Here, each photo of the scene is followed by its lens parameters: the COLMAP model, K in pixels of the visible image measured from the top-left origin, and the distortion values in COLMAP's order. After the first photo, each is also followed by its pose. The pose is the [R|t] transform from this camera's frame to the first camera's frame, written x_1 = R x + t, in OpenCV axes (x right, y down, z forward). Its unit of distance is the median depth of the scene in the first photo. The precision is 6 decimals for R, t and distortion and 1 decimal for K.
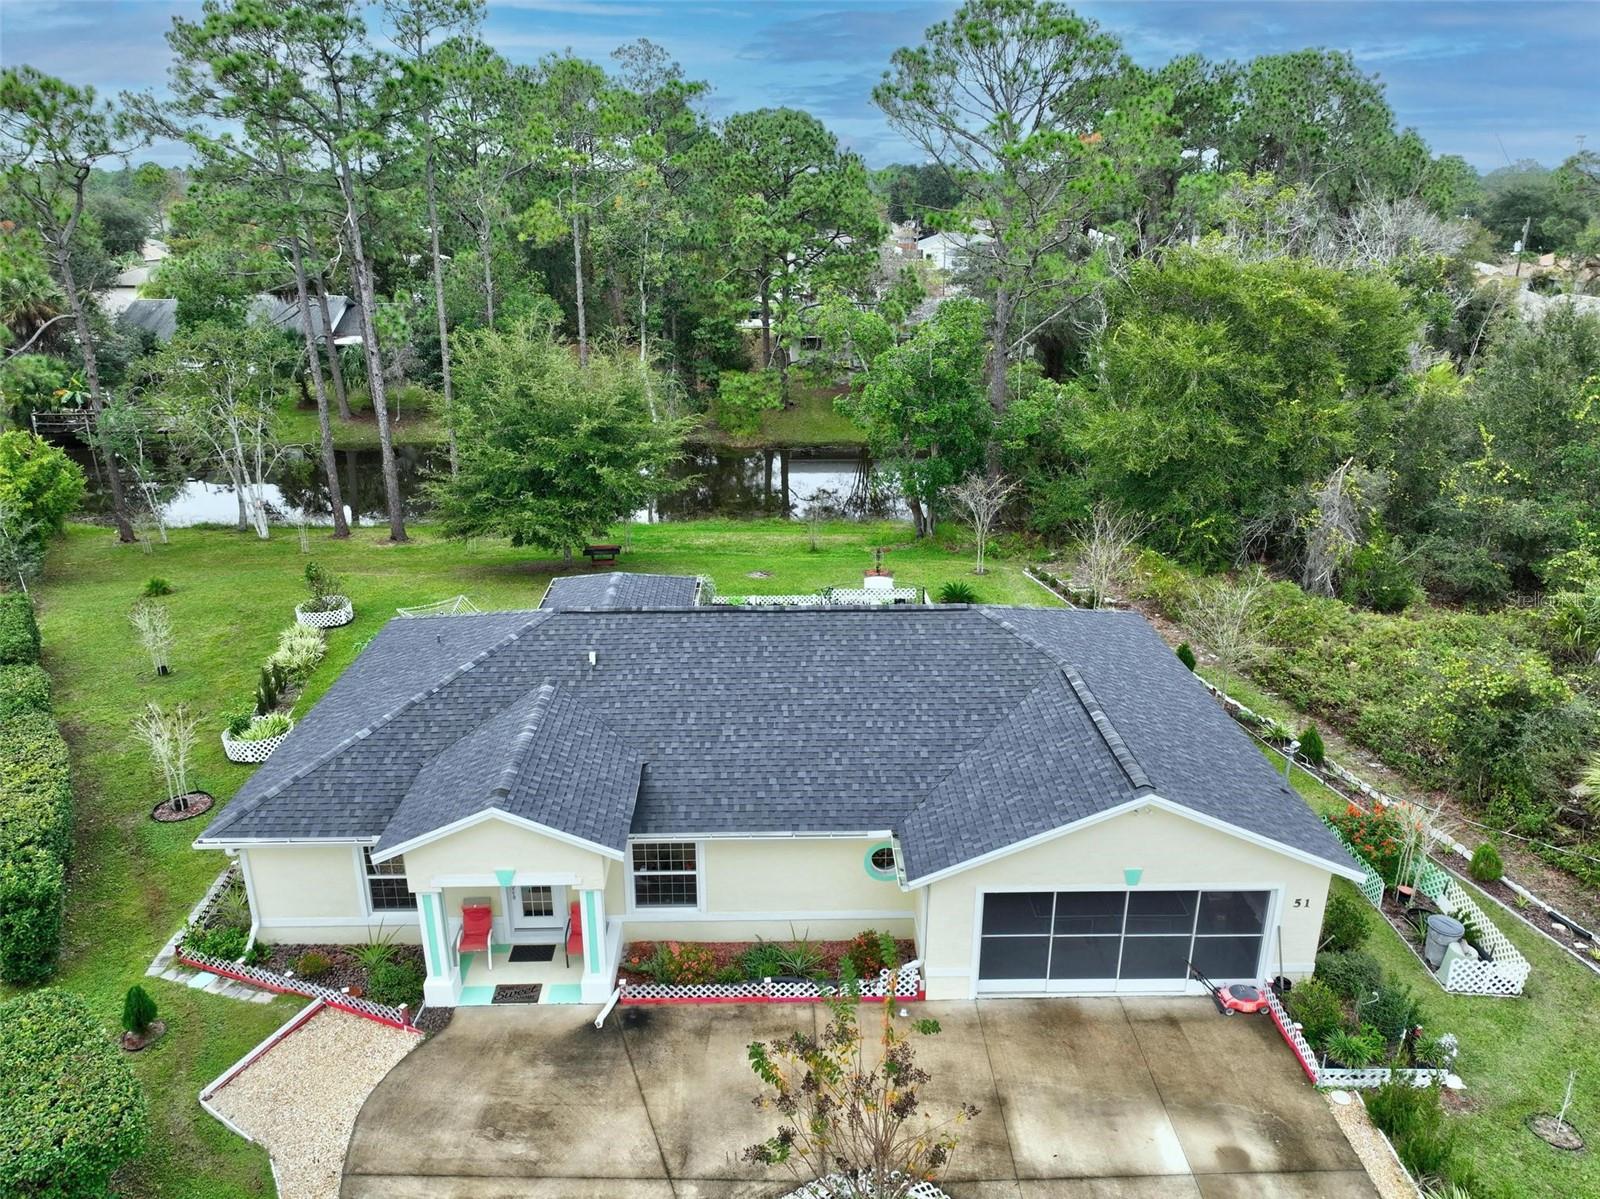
lens RADIAL K [[1122.8, 0, 797.1], [0, 1122.8, 595.0], [0, 0, 1]] dist [0.001965, 0.013470]
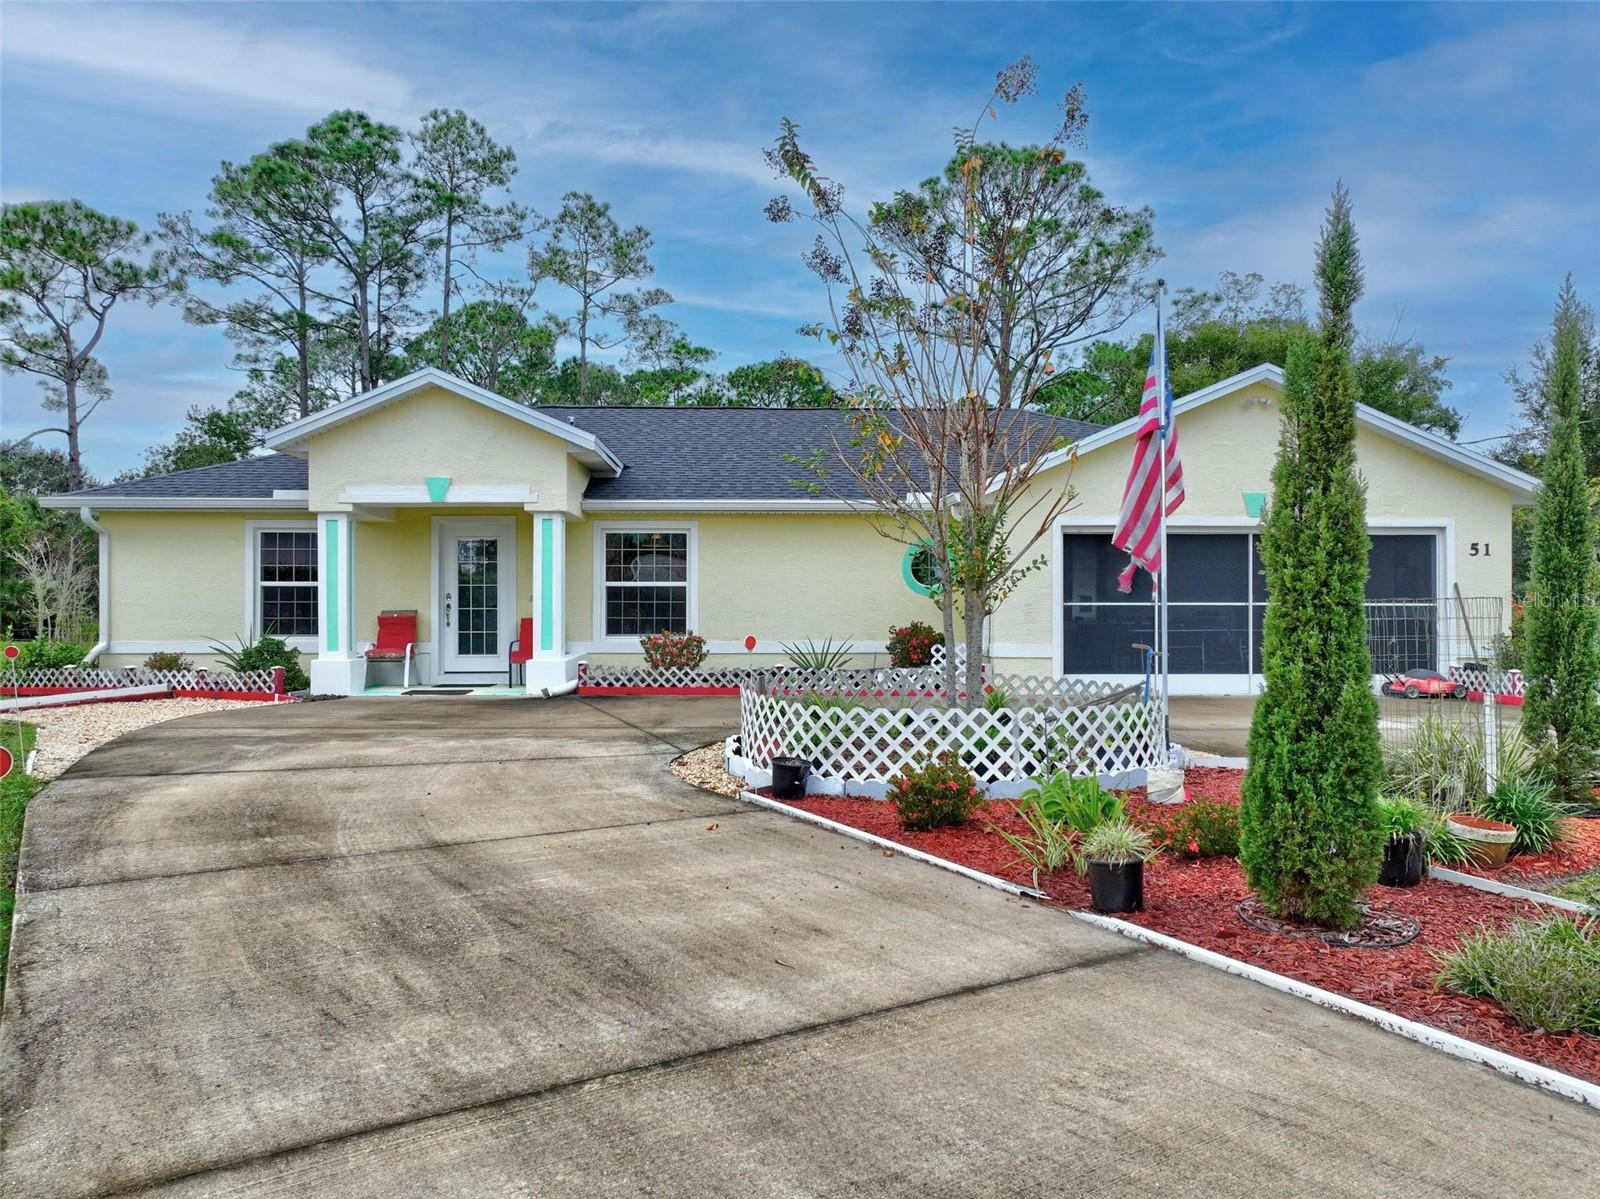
lens RADIAL K [[1122.8, 0, 802.2], [0, 1122.8, 600.8], [0, 0, 1]] dist [0.001965, 0.013470]
pose [[0.999963, -0.006072, 0.006142, -0.014815], [0.007856, 0.934918, -0.354778, 0.535564], [-0.003588, 0.354813, 0.934930, 0.280127]]
